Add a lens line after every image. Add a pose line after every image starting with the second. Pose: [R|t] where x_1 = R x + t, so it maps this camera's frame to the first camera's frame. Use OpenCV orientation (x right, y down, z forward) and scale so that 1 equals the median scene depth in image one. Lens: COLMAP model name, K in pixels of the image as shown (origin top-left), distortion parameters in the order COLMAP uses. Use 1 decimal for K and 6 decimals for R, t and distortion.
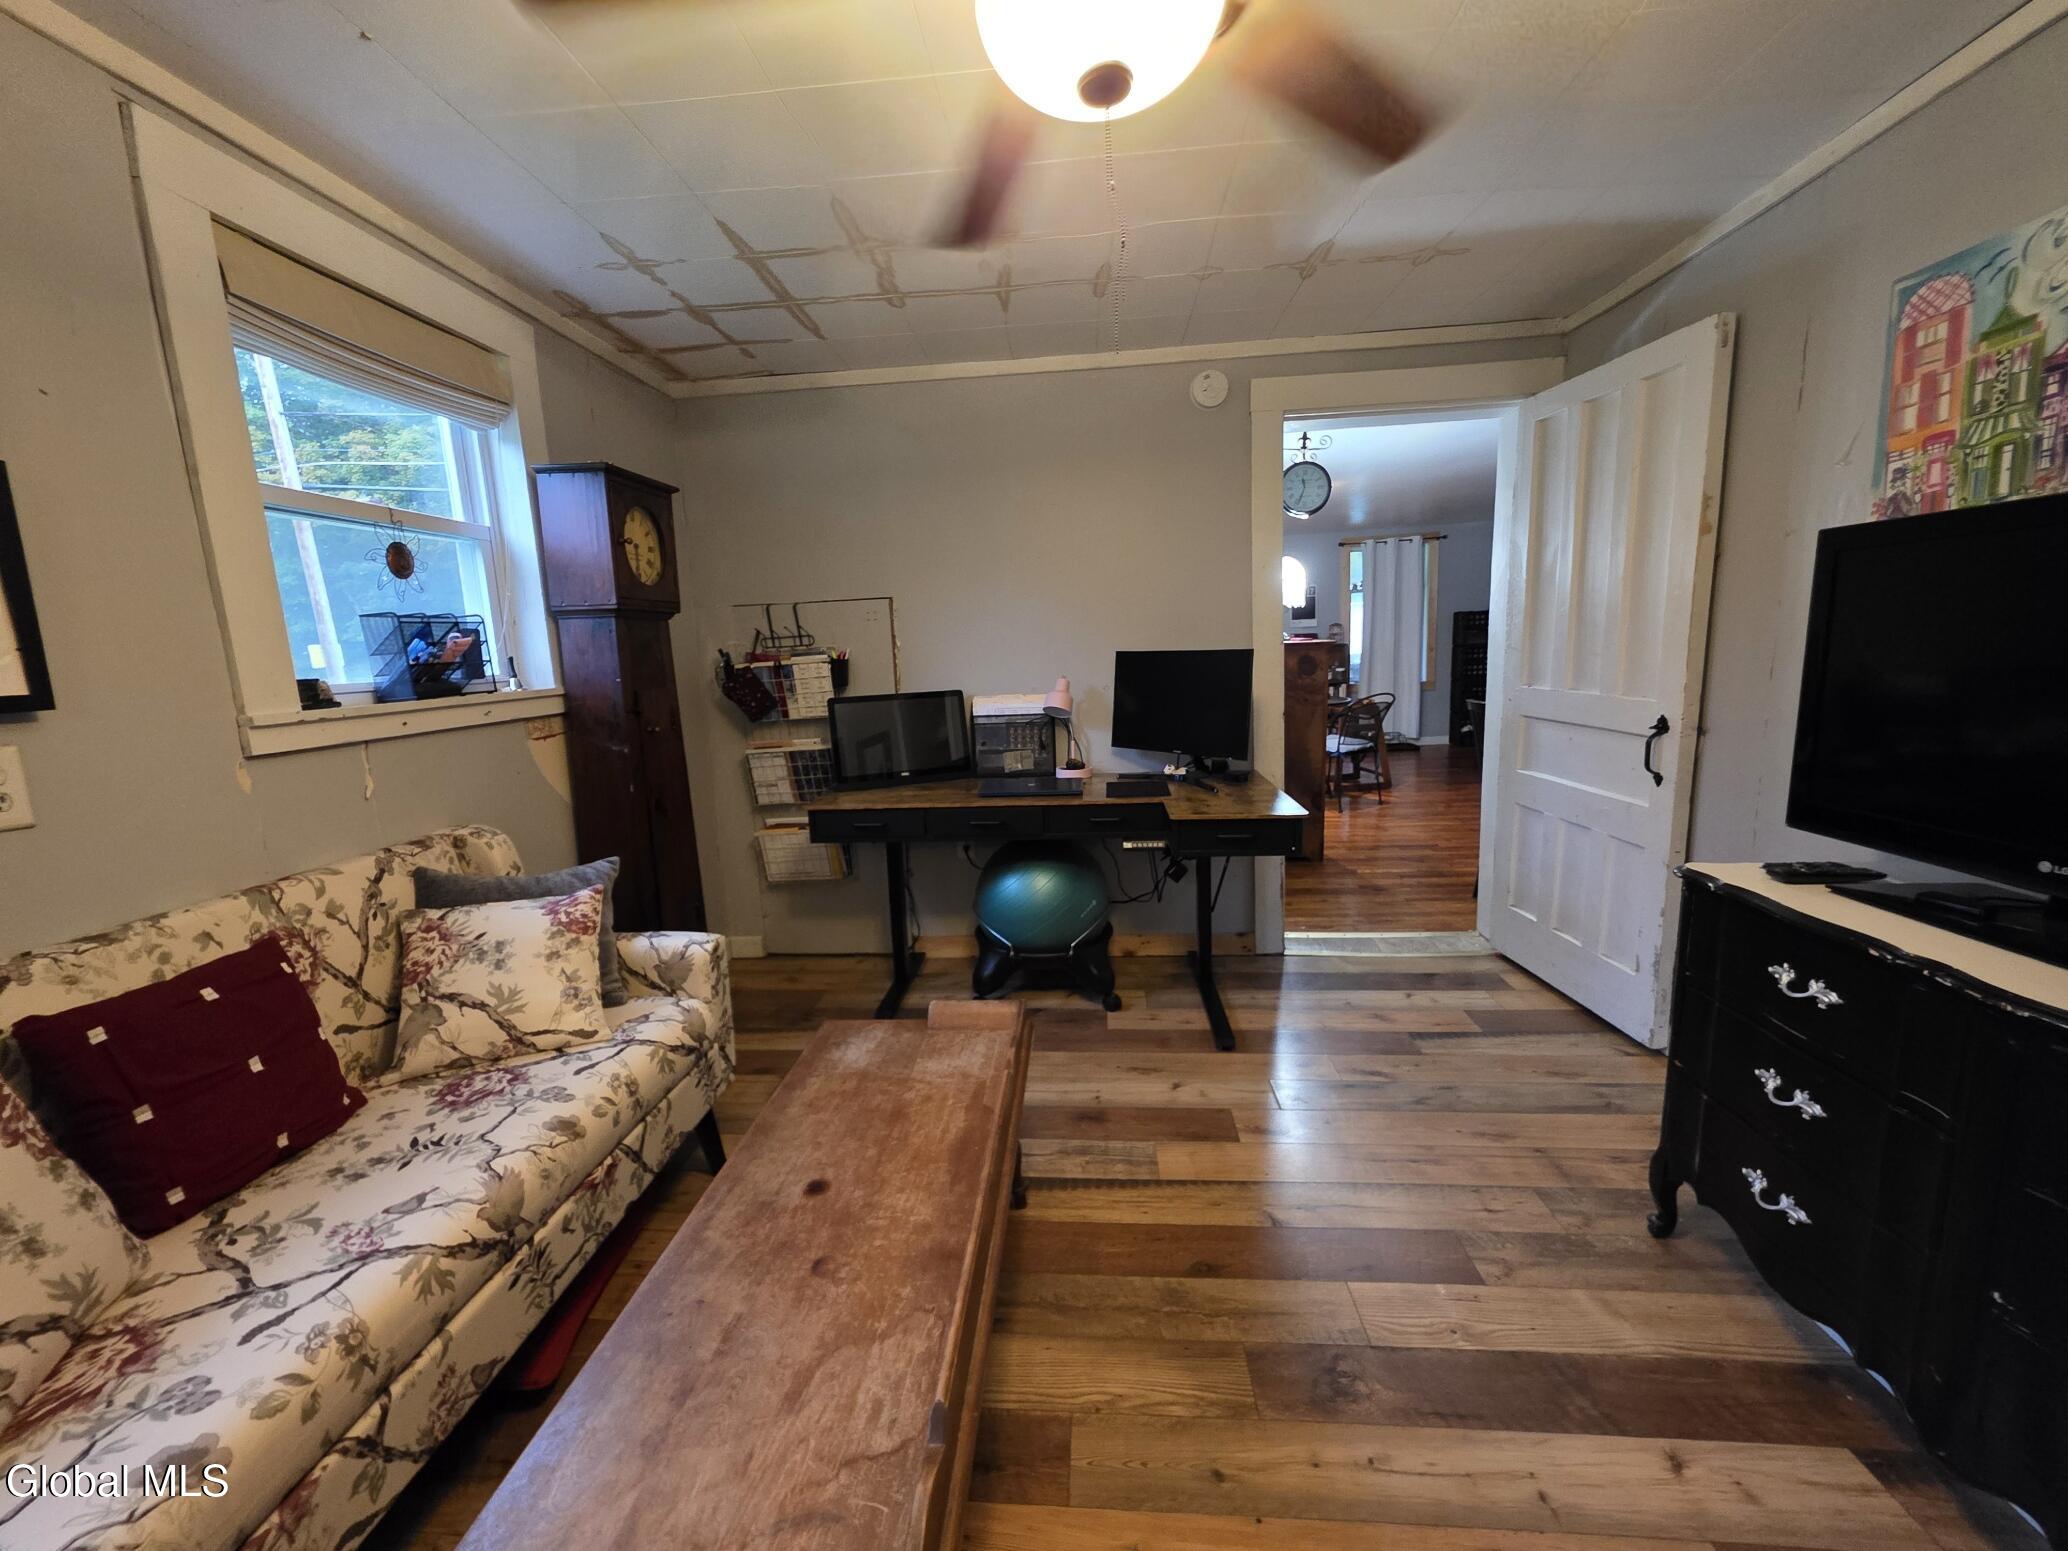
lens RADIAL K [[817.2, 0, 1027.0], [0, 817.2, 777.2], [0, 0, 1]] dist [0.000691, -0.000525]
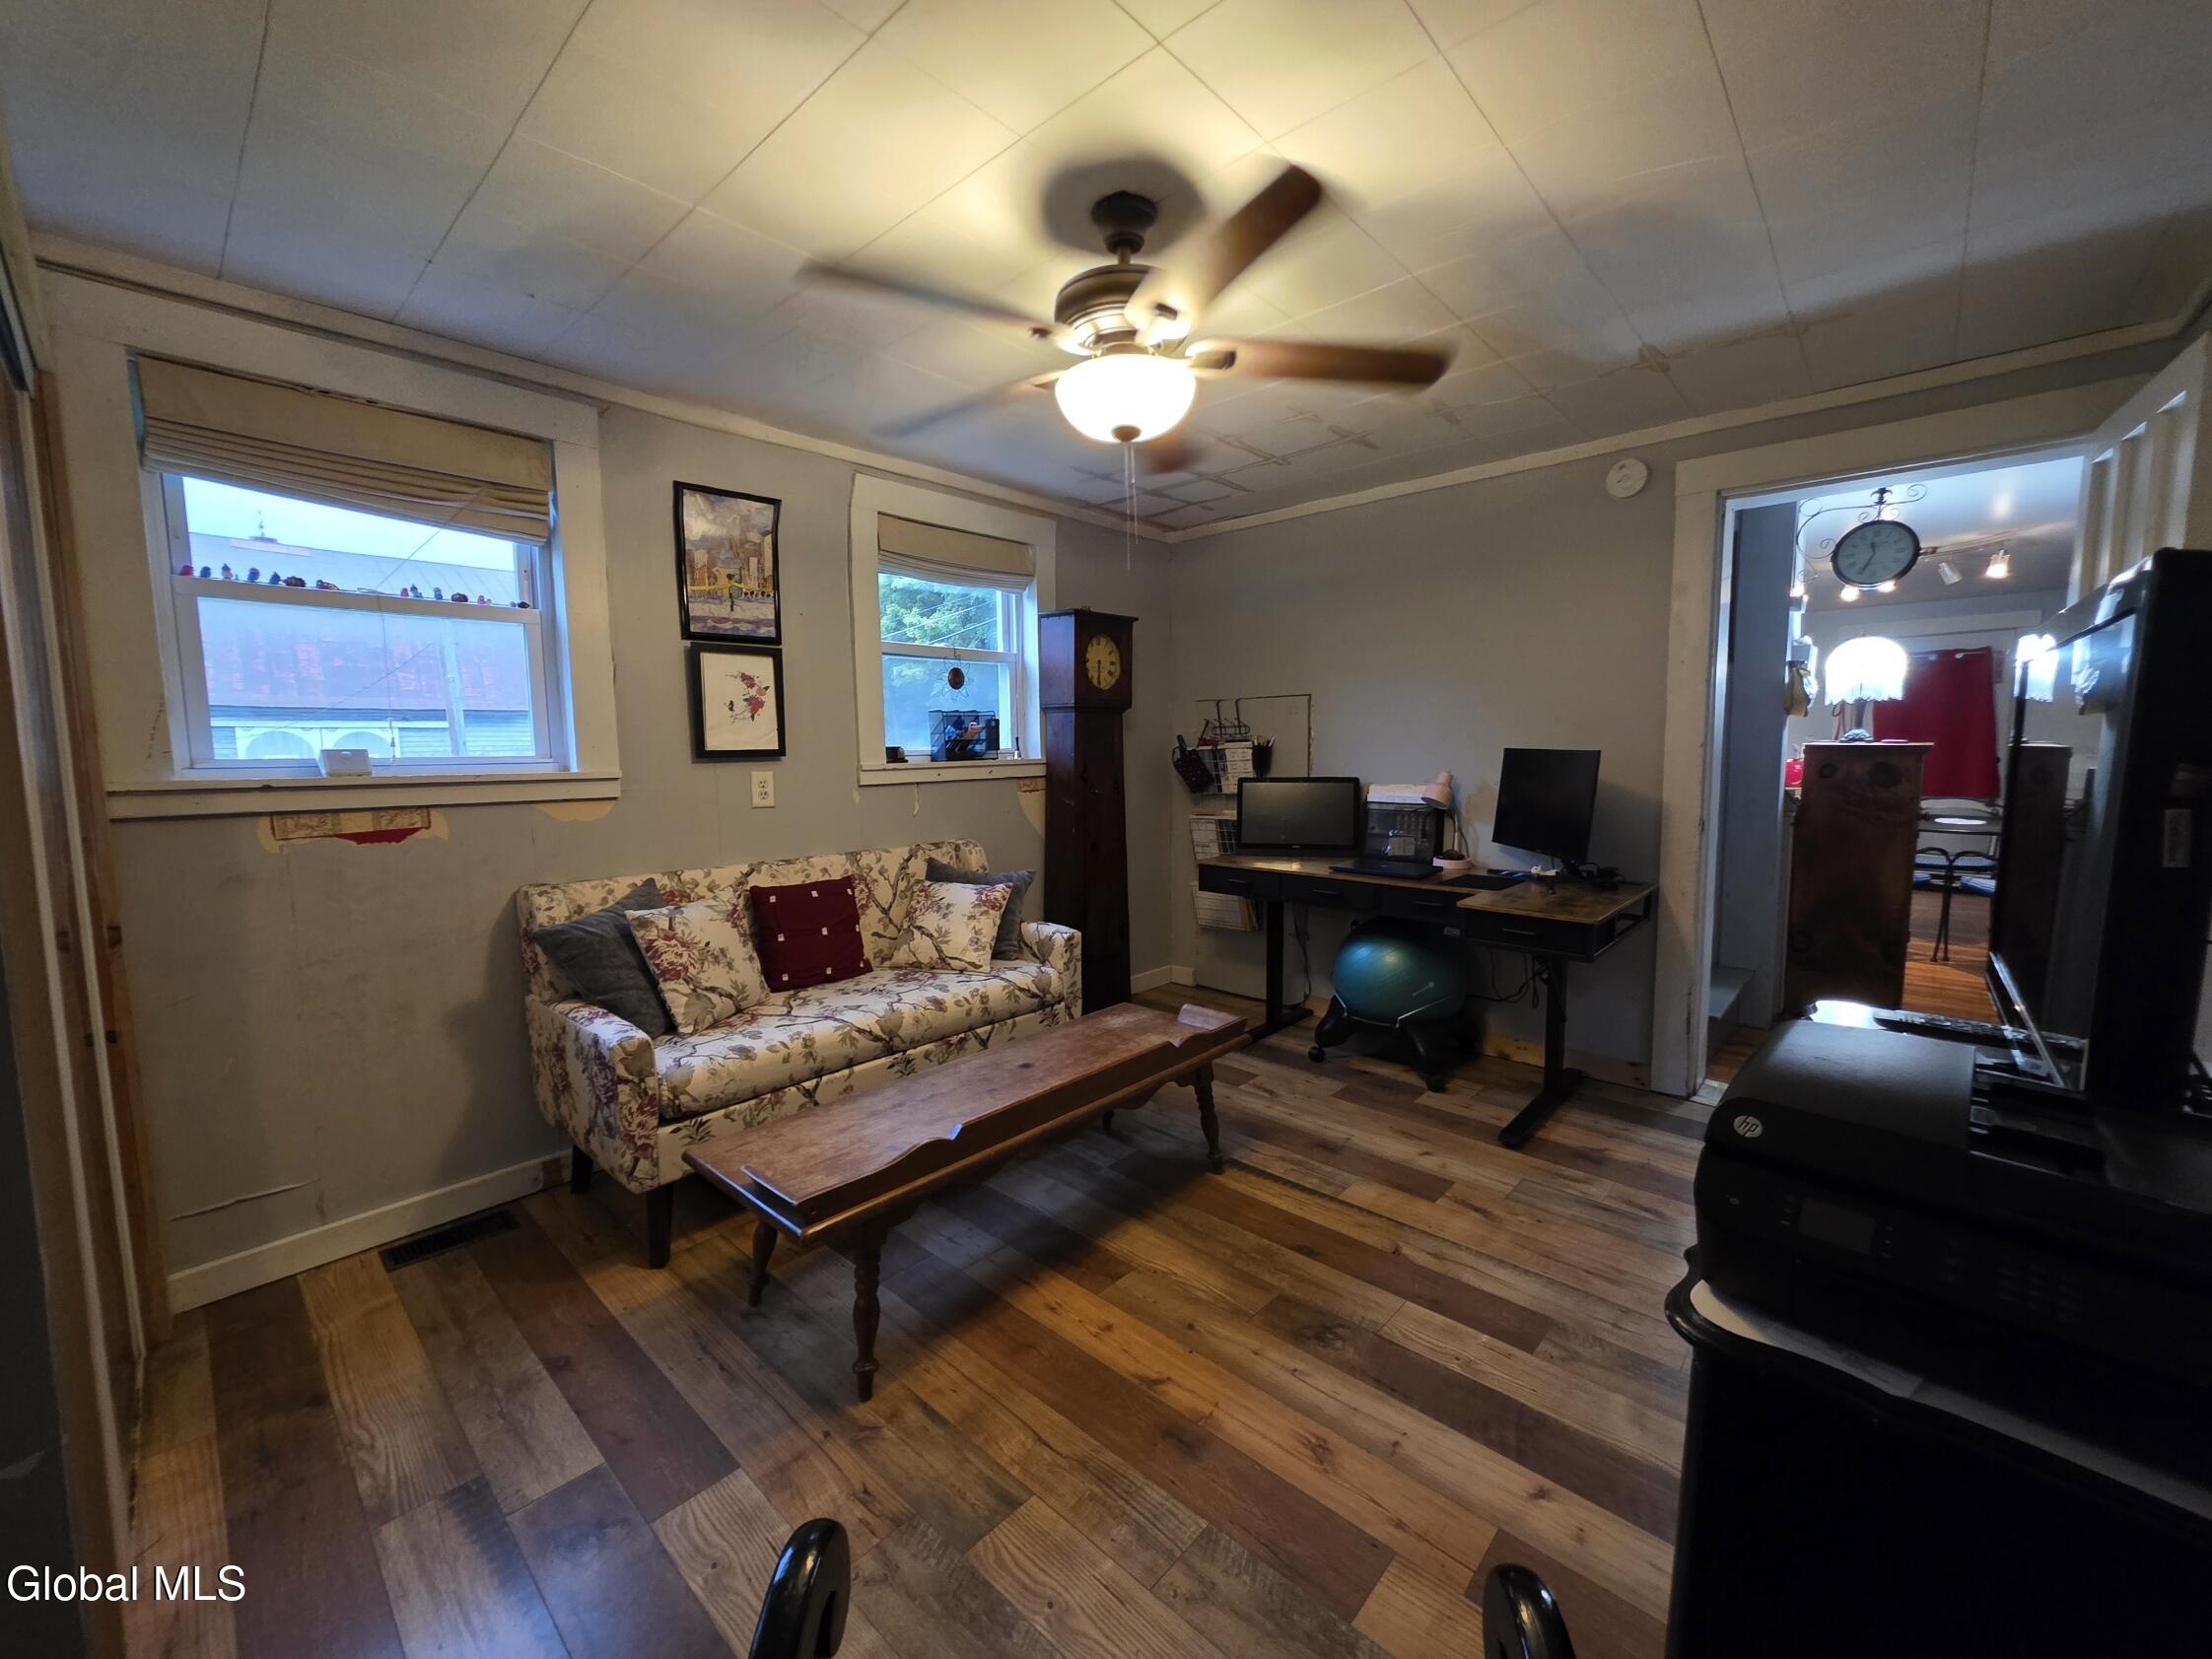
lens RADIAL K [[874.1, 0, 1115.6], [0, 874.1, 832.7], [0, 0, 1]] dist [0.000691, -0.000525]
pose [[0.794031, 0.093773, -0.600600, 0.619277], [-0.118626, 0.992937, -0.001802, 0.014508], [0.596190, 0.072677, 0.799547, -0.226198]]
